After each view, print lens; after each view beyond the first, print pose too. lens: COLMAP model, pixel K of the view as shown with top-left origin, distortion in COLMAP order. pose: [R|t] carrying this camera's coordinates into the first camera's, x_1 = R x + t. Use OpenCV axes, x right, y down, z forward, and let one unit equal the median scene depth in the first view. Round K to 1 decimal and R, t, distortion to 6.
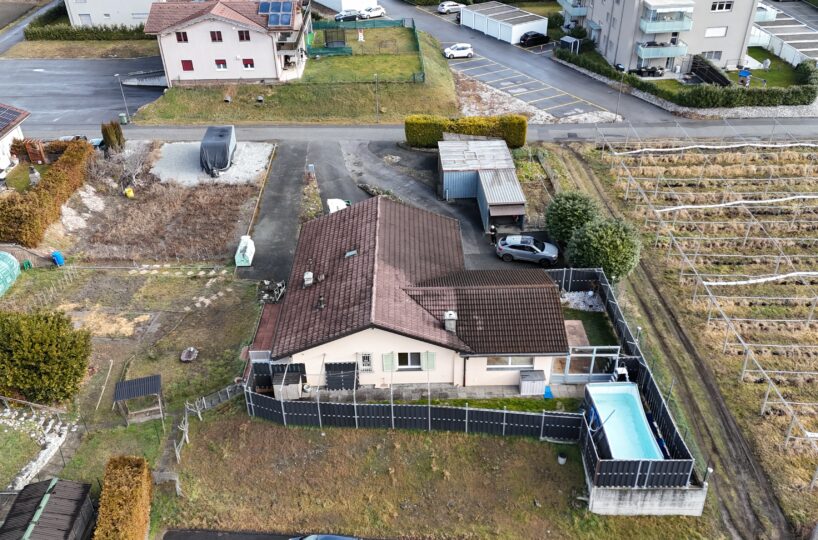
lens RADIAL K [[699.5, 0, 406.4], [0, 699.5, 271.9], [0, 0, 1]] dist [0.088955, -0.080315]
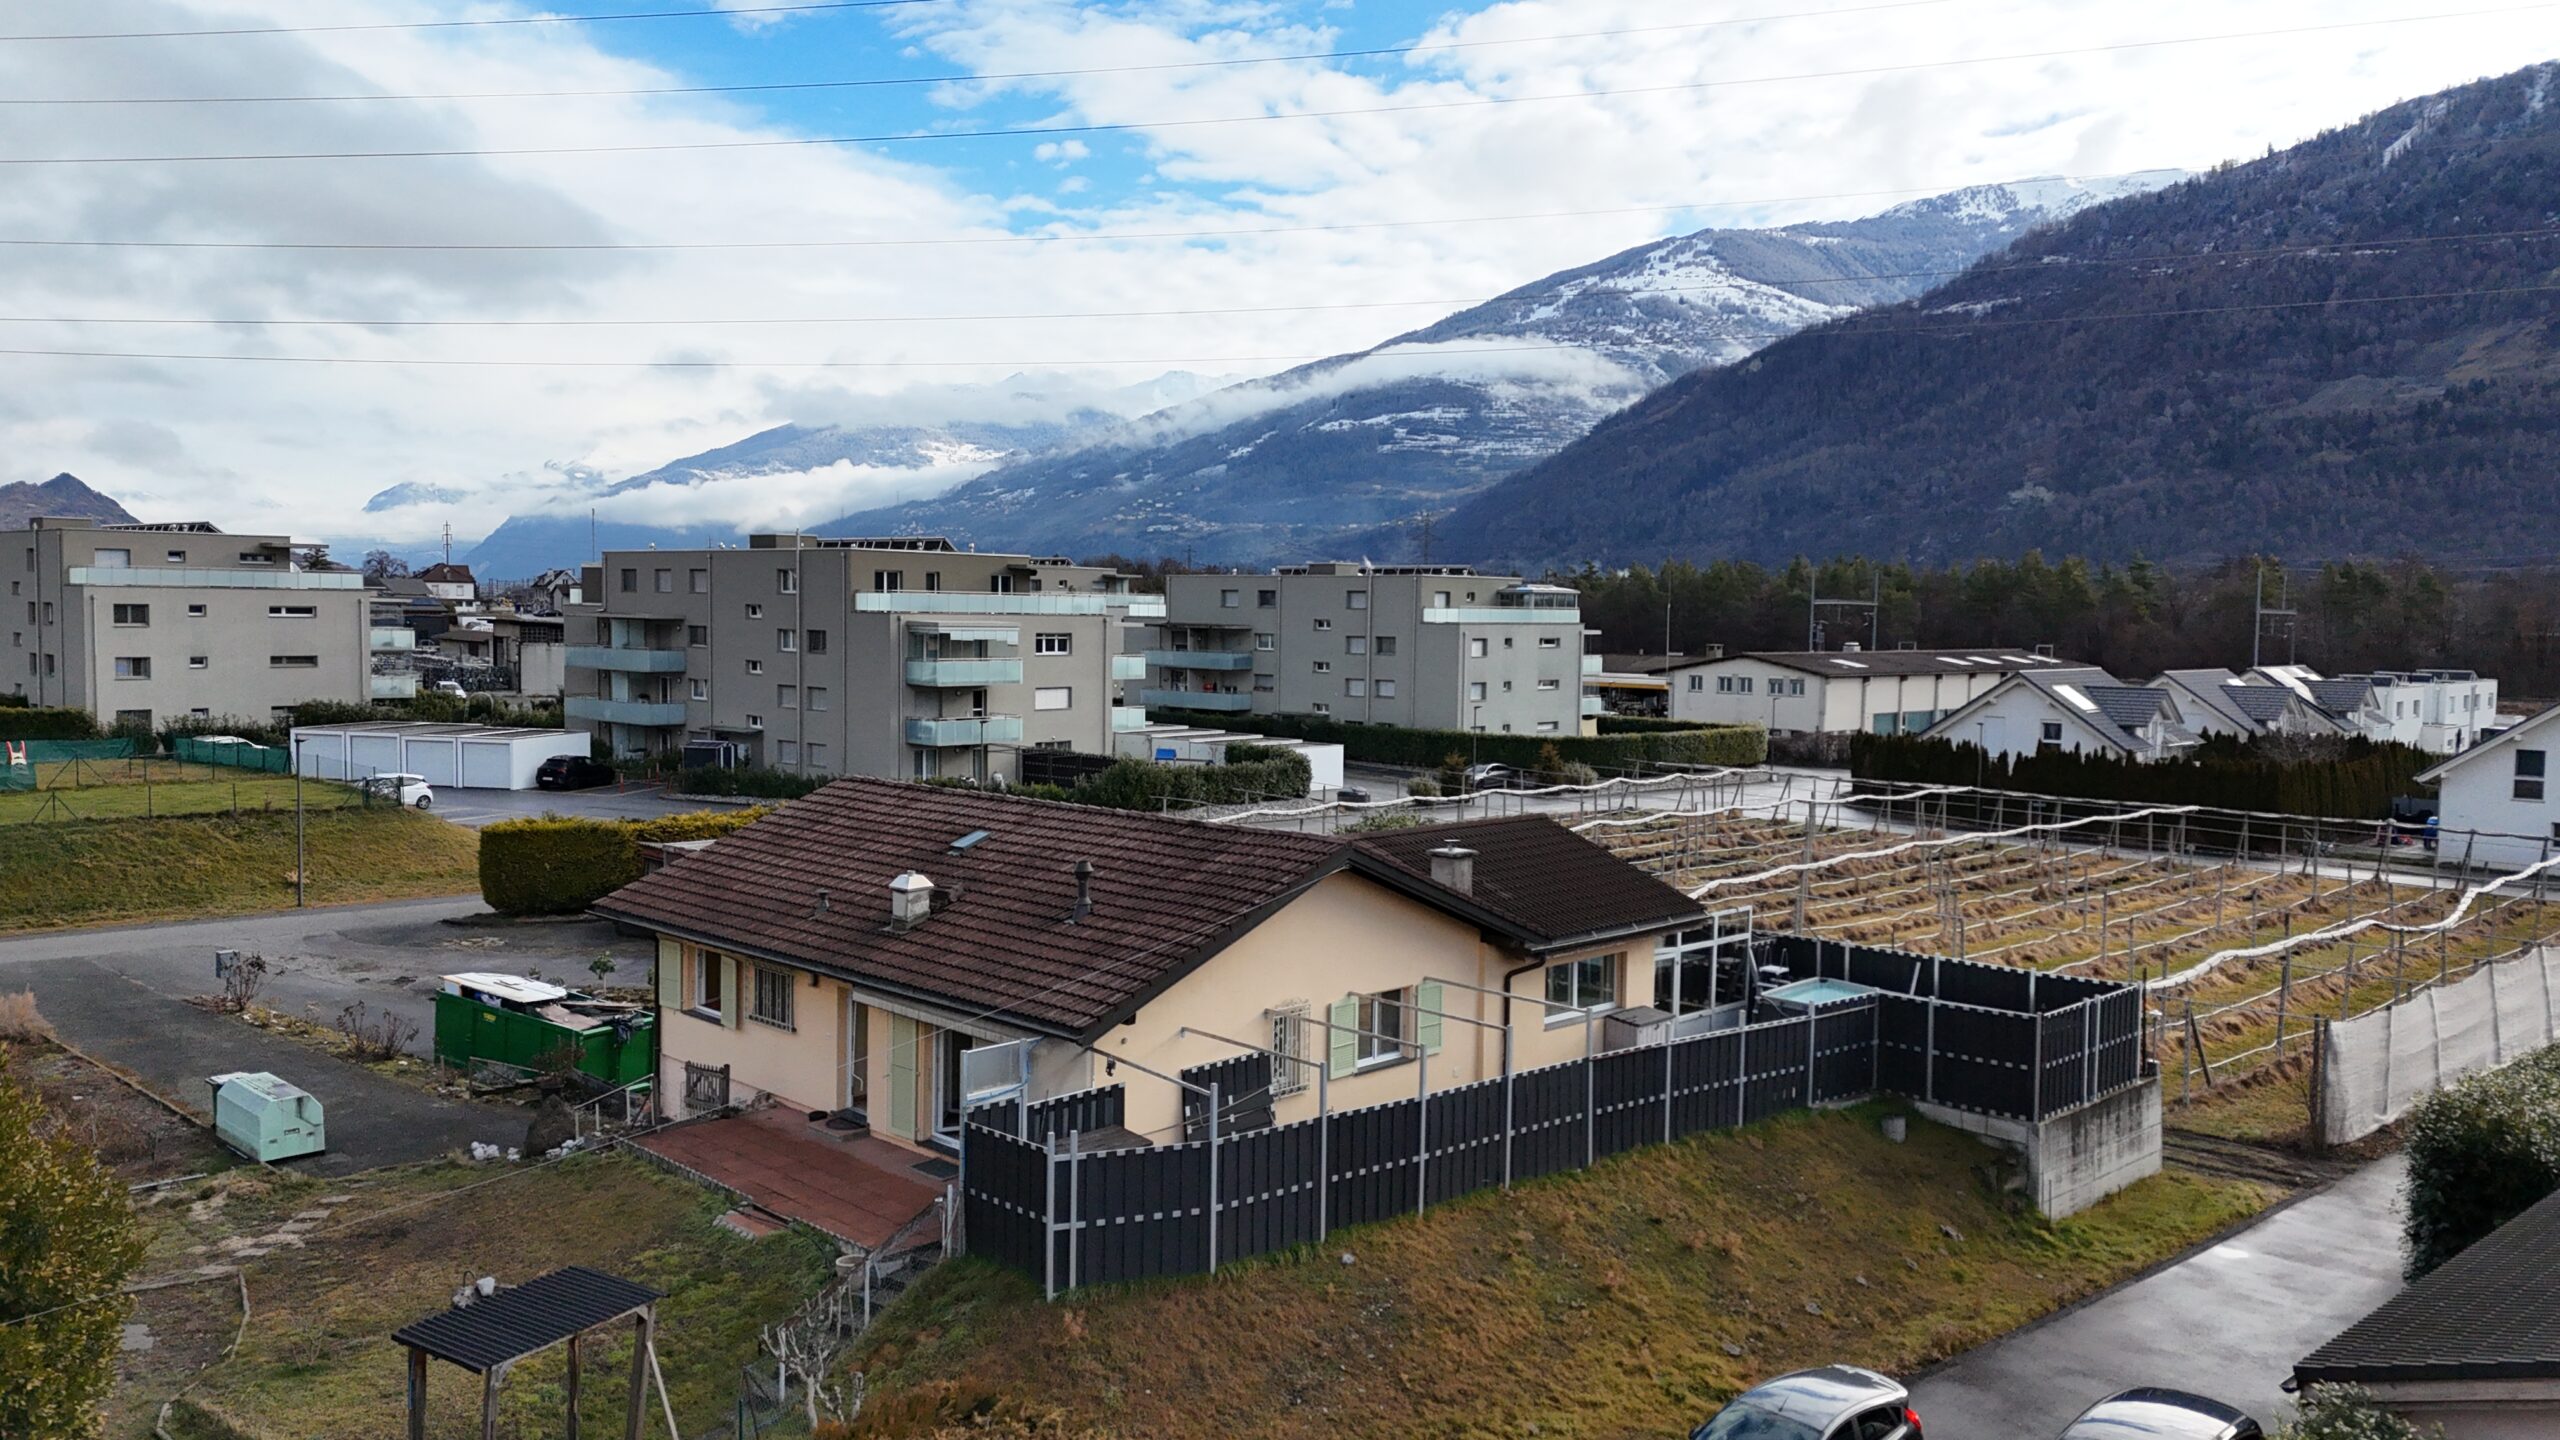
lens RADIAL K [[1864.3, 0, 1278.0], [0, 1864.3, 720.8], [0, 0, 1]] dist [0.088583, -0.080957]
pose [[0.710878, -0.011528, 0.703221, -0.456604], [0.360728, 0.864311, -0.350488, 0.213144], [-0.603761, 0.502825, 0.618578, 0.347977]]
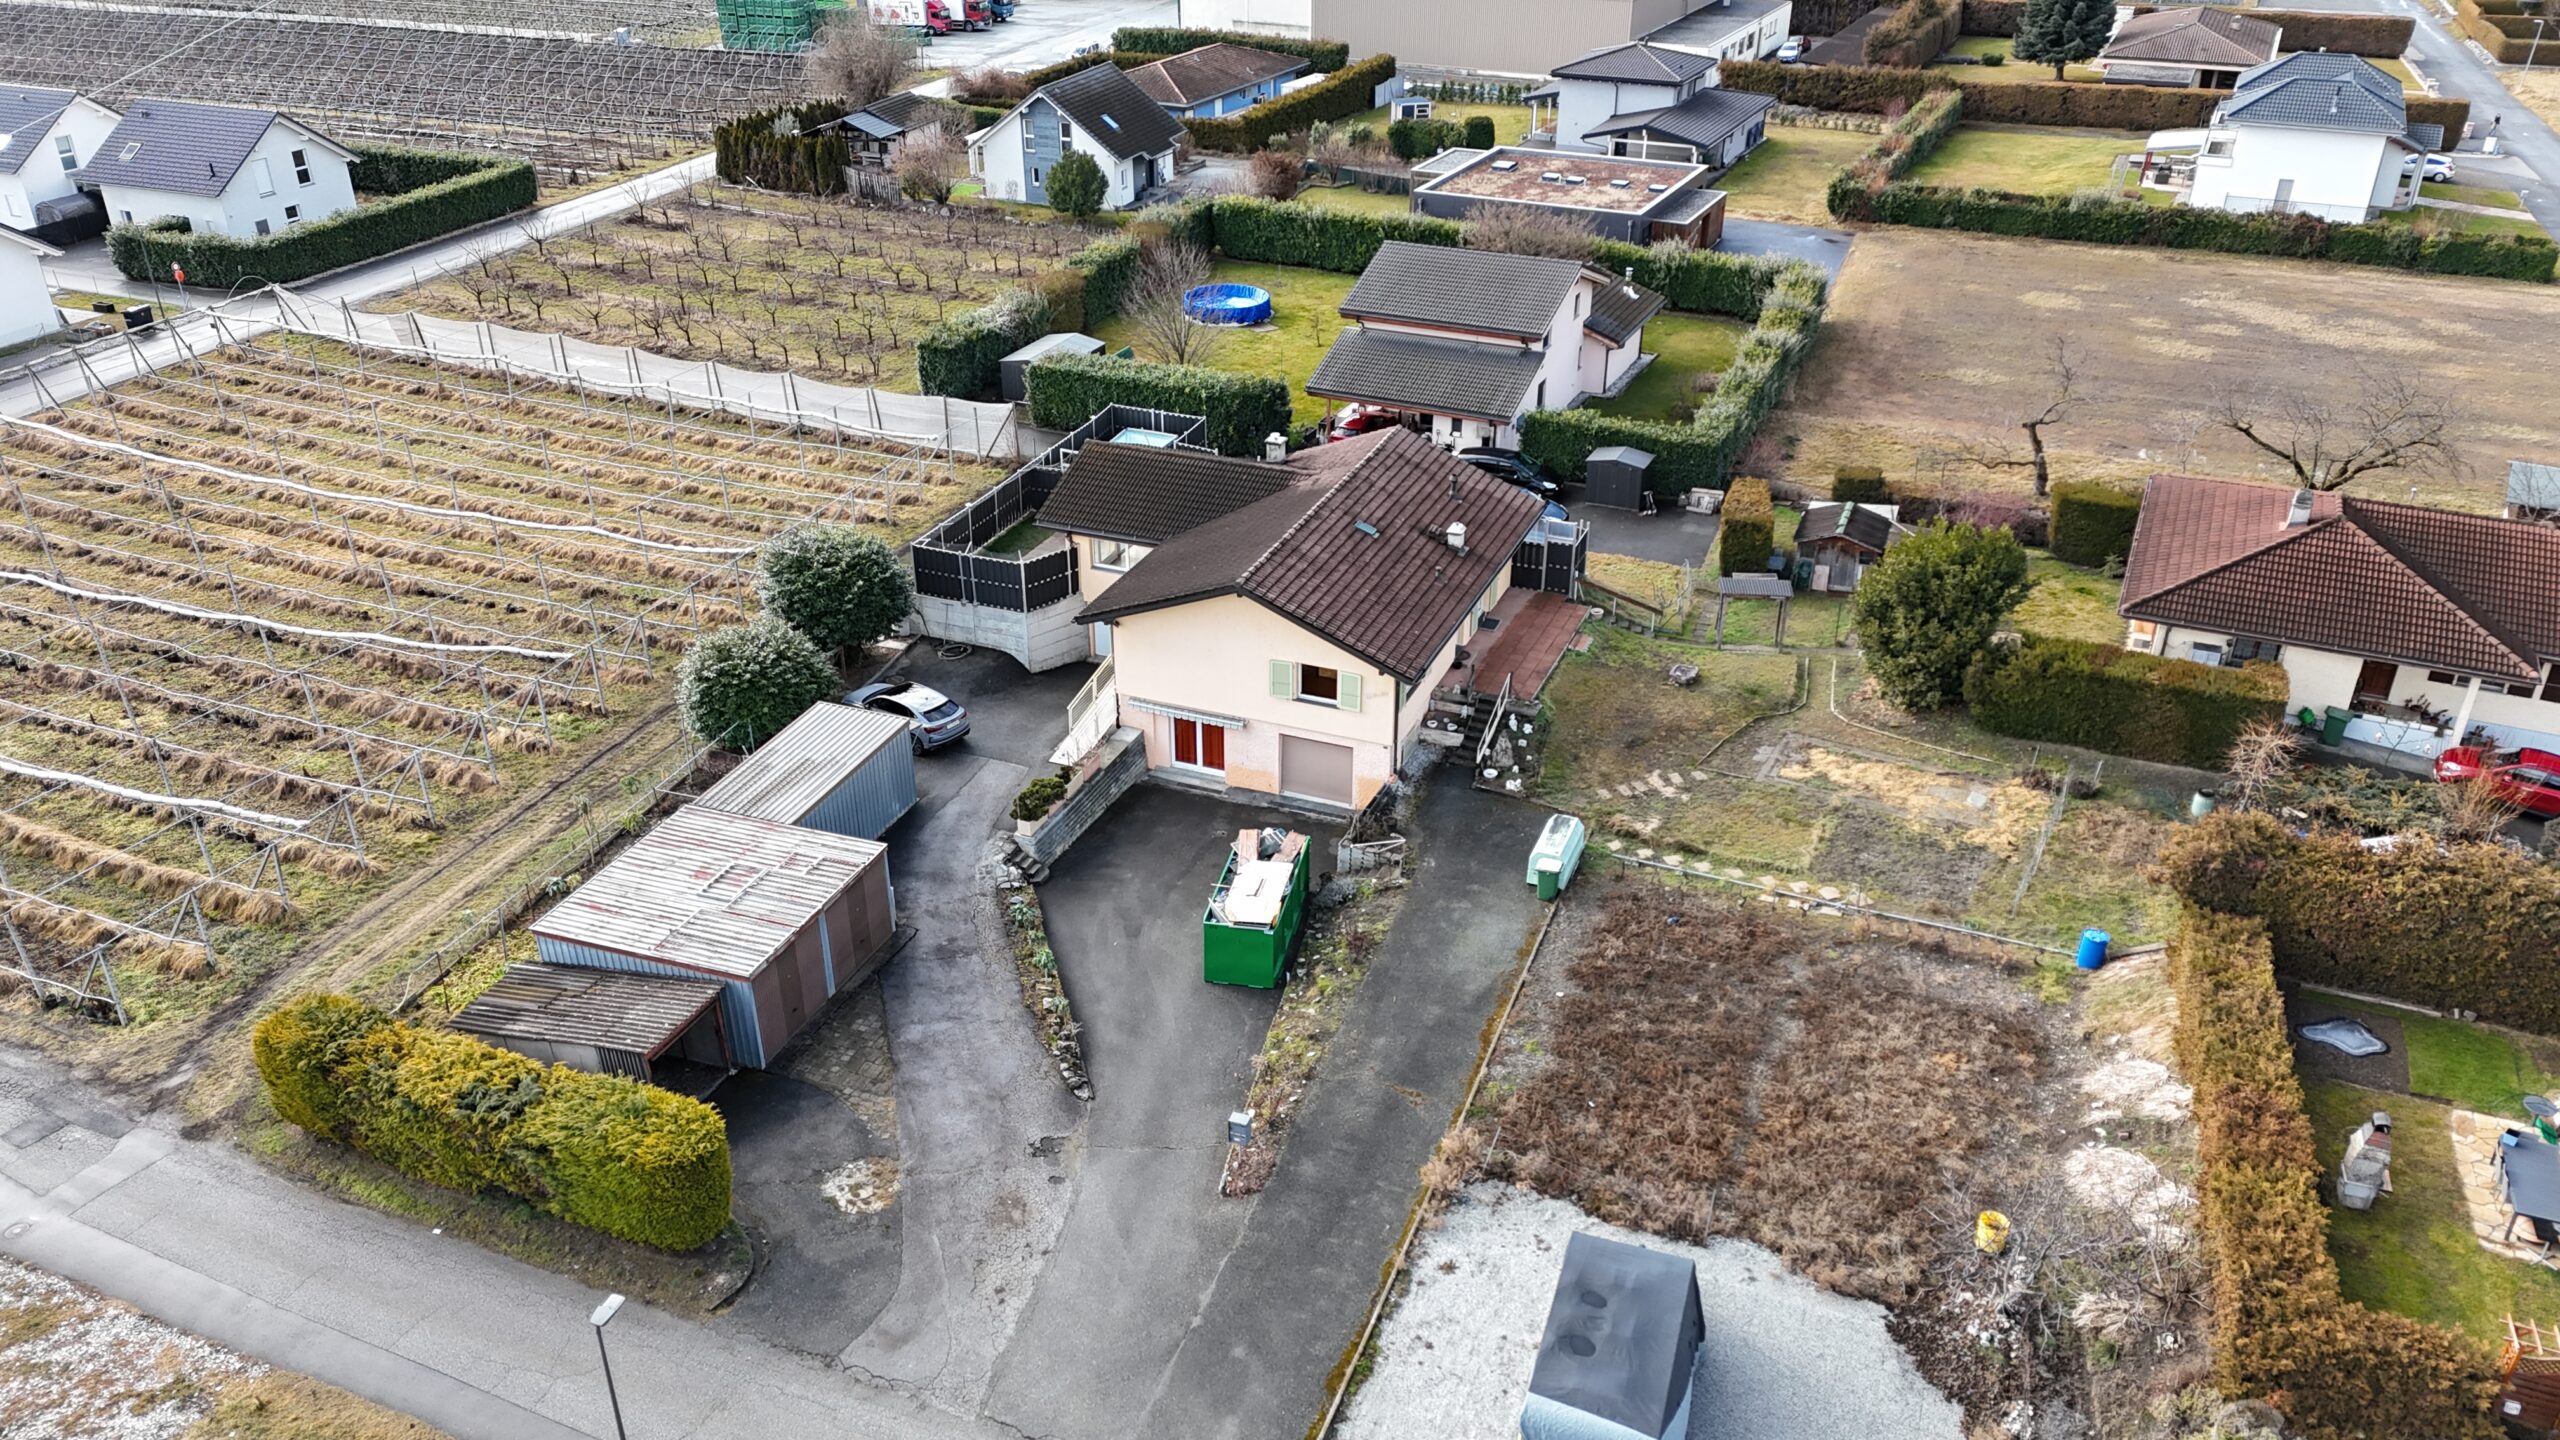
lens RADIAL K [[1864.3, 0, 1278.4], [0, 1864.3, 729.9], [0, 0, 1]] dist [0.088583, -0.080957]
pose [[-0.922769, -0.165954, 0.347789, -0.444386], [0.227699, 0.493303, 0.839527, -0.954846], [-0.310888, 0.853880, -0.417417, 1.461752]]
